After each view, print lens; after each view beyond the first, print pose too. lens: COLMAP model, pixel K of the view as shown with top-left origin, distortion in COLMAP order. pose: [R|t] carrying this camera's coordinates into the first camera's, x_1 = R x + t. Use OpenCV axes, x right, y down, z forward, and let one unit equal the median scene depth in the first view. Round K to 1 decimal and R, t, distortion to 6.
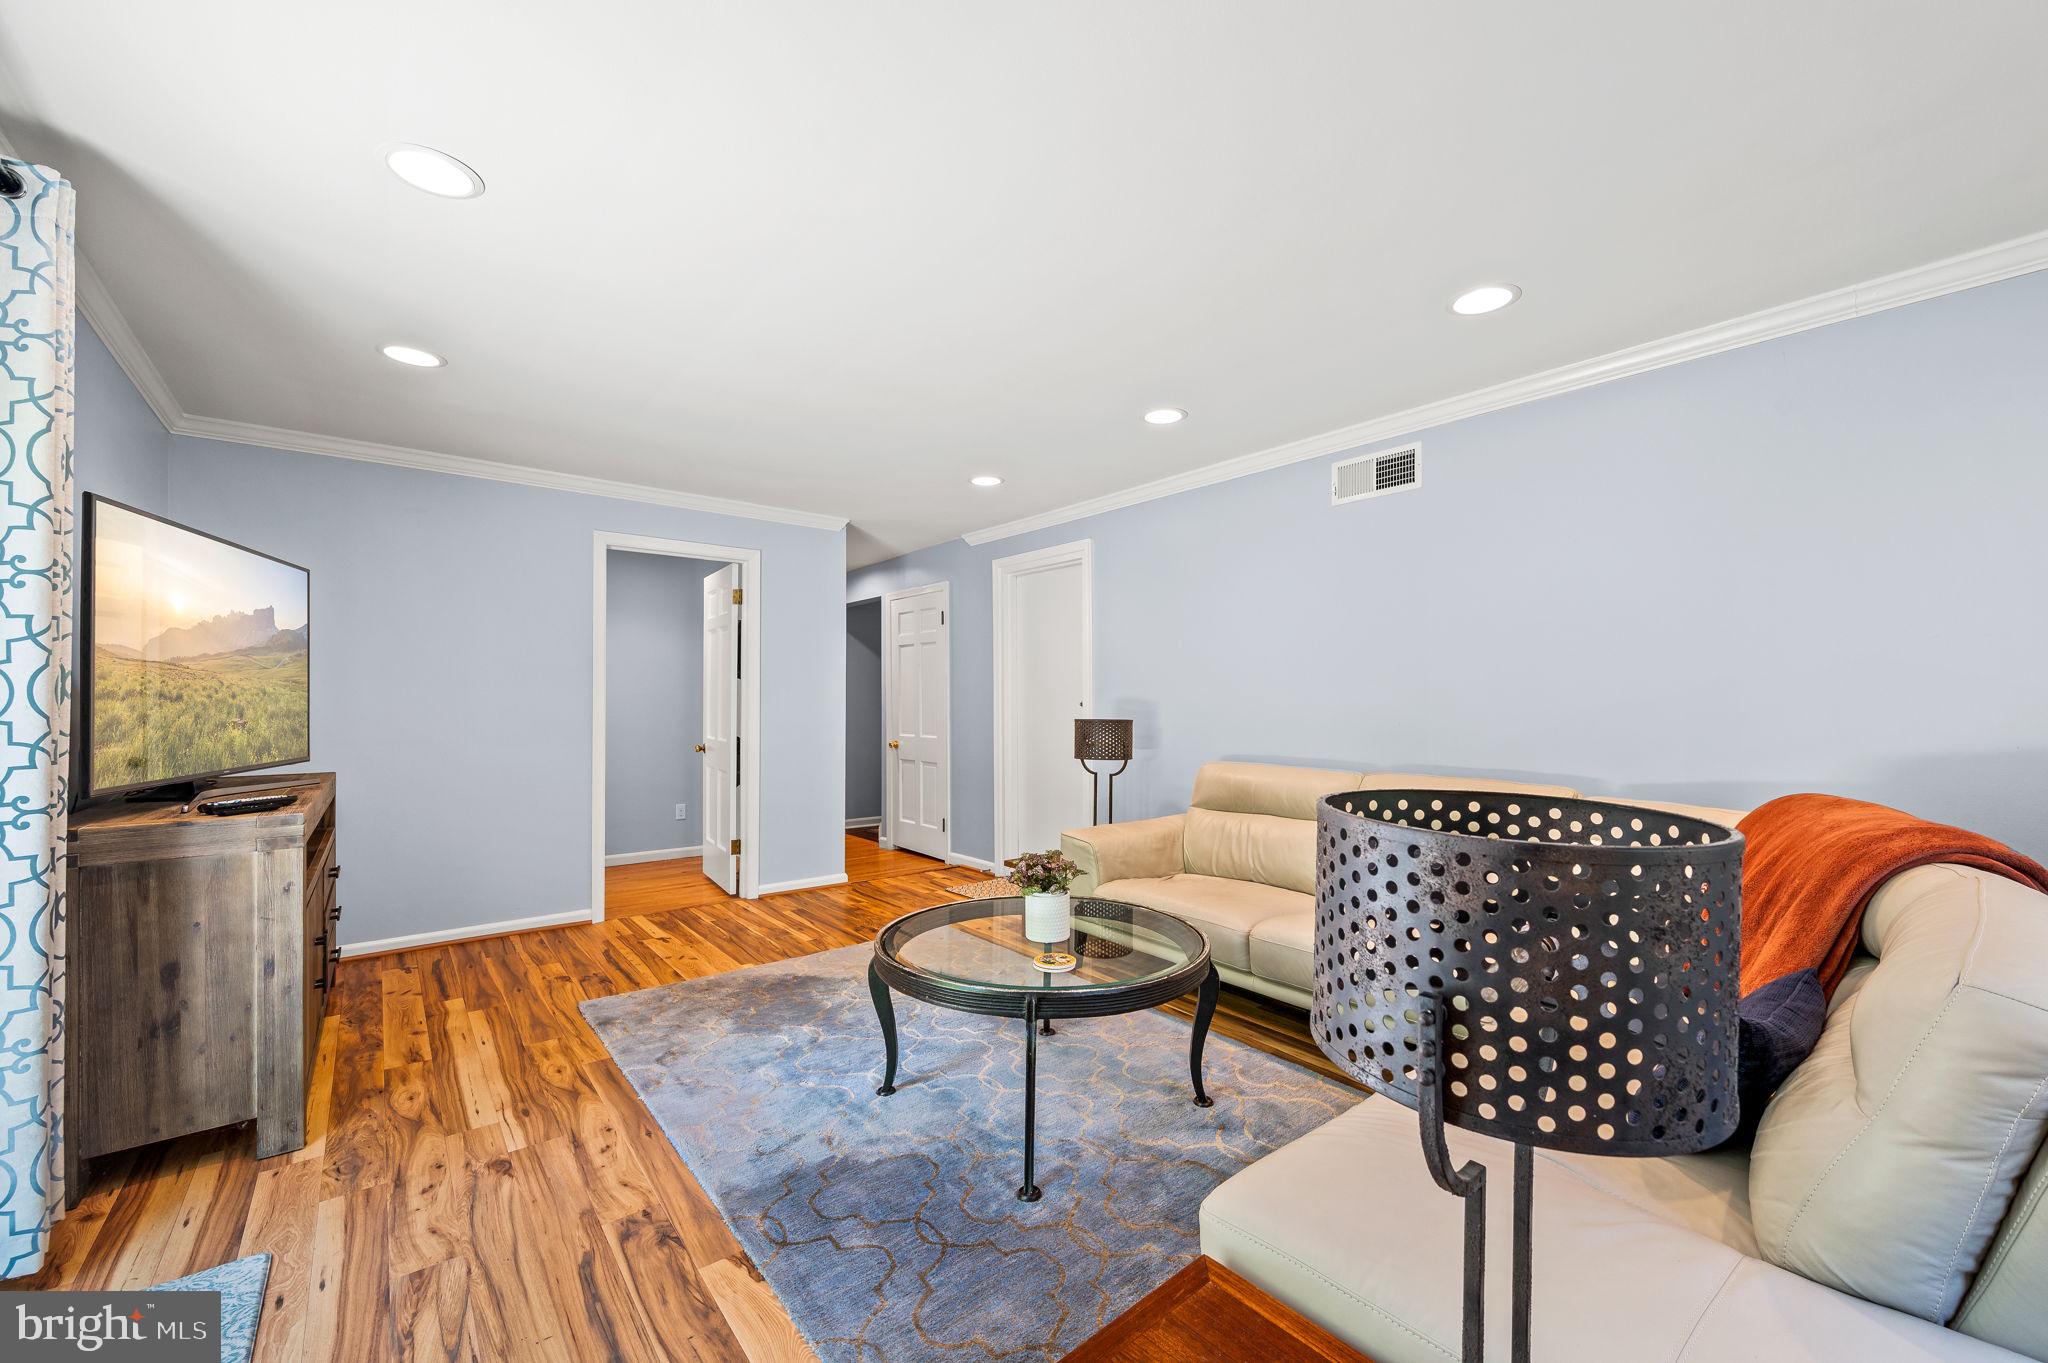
lens RADIAL K [[801.8, 0, 1020.9], [0, 801.8, 698.0], [0, 0, 1]] dist [-0.009603, 0.000051]
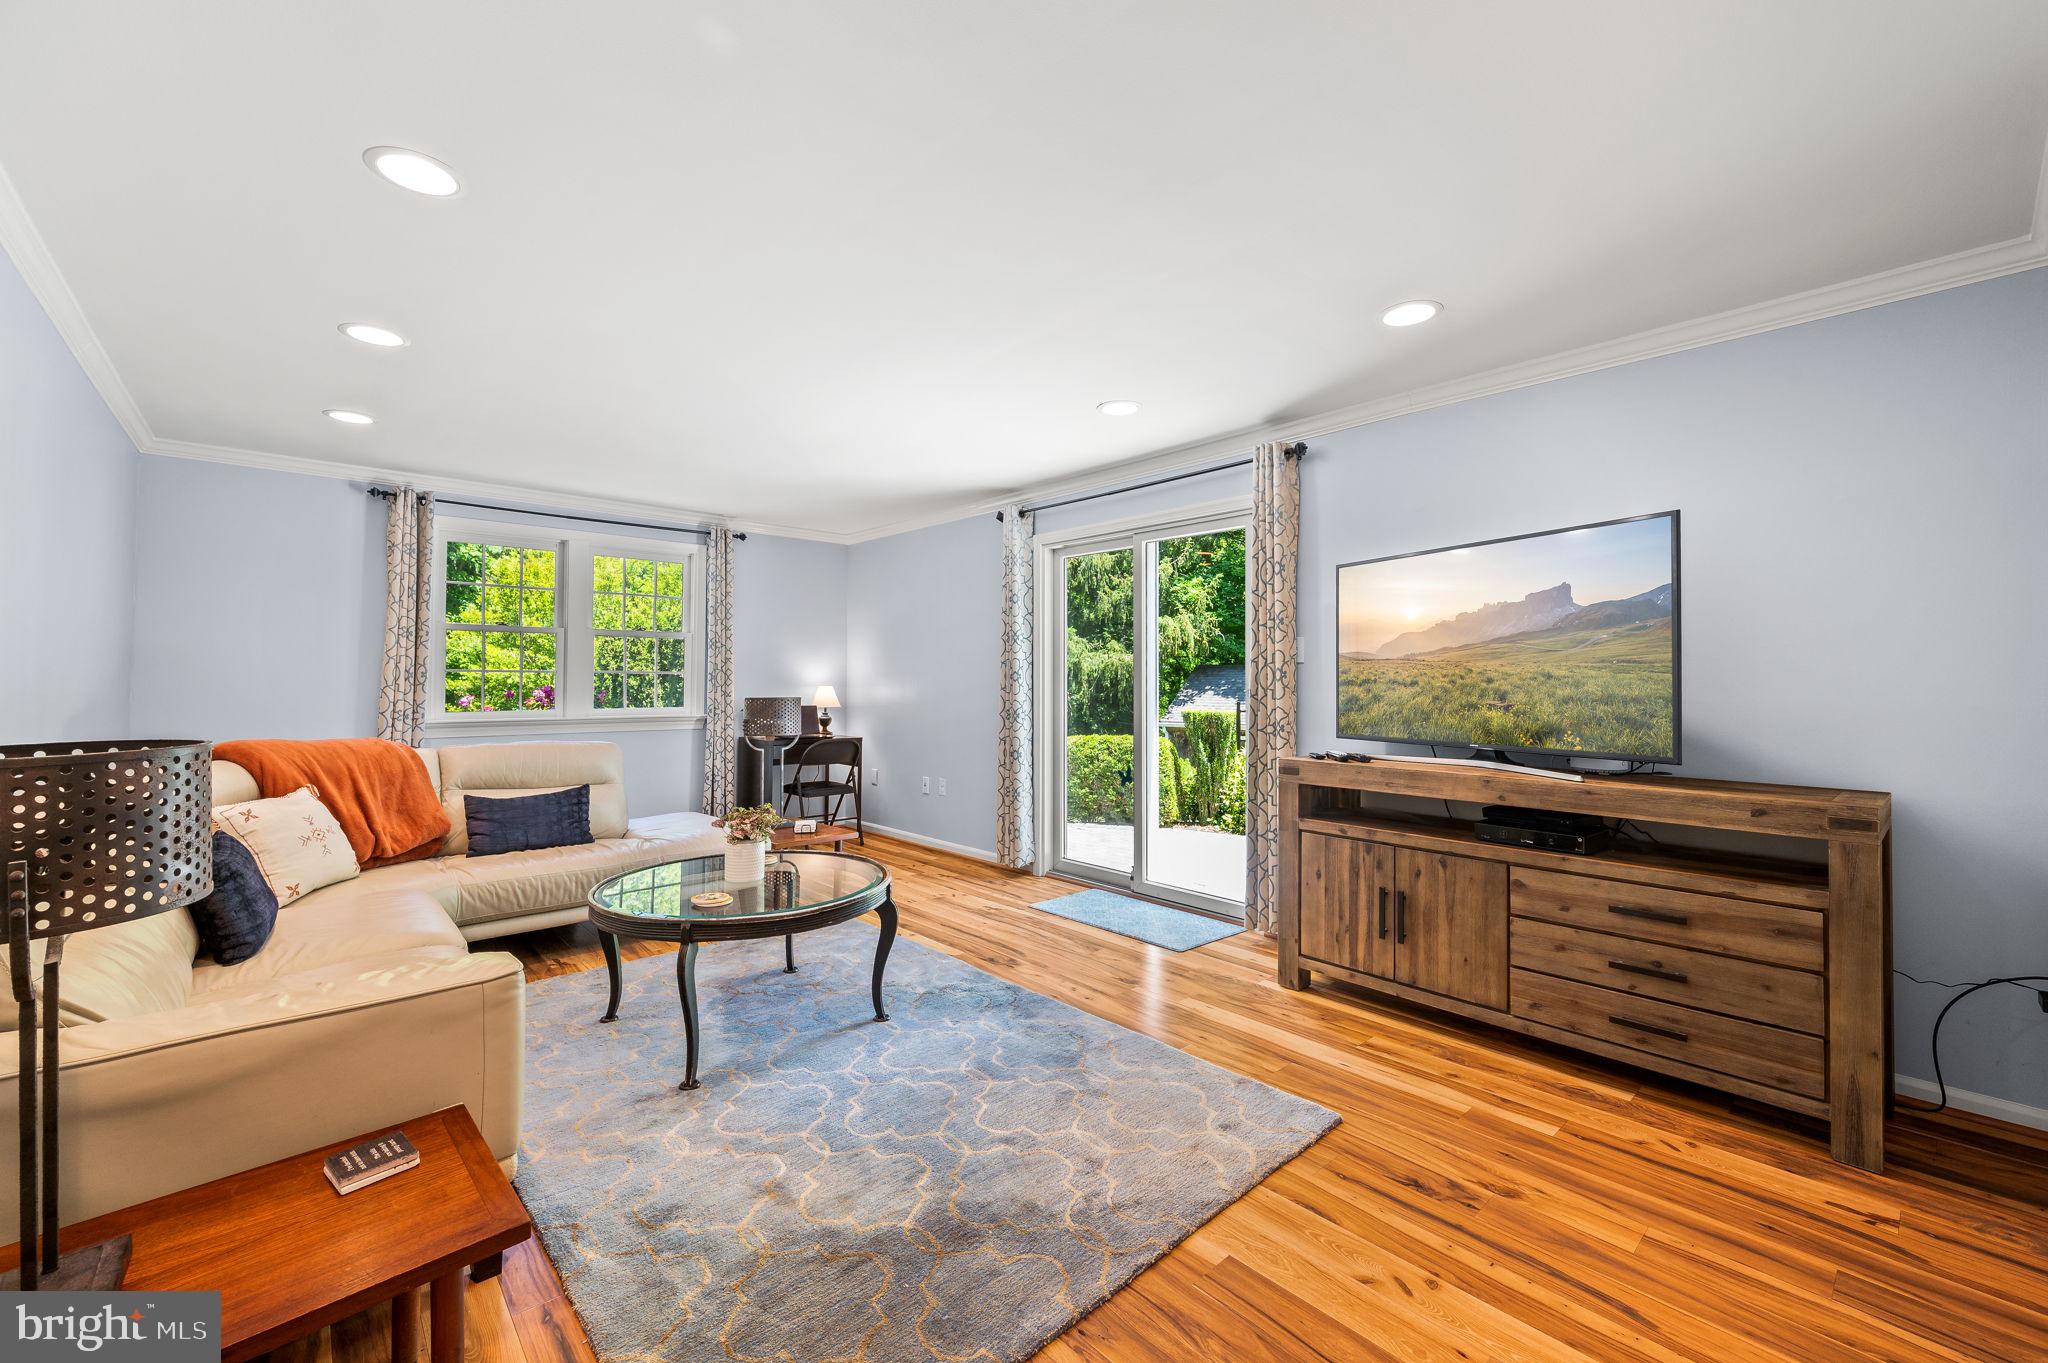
lens RADIAL K [[801.8, 0, 1076.6], [0, 801.8, 683.1], [0, 0, 1]] dist [-0.009603, 0.000051]
pose [[-0.994162, -0.002925, -0.107855, -0.311045], [-0.001531, 0.999914, -0.013005, 0.016432], [0.107884, -0.012764, -0.994082, 2.107962]]
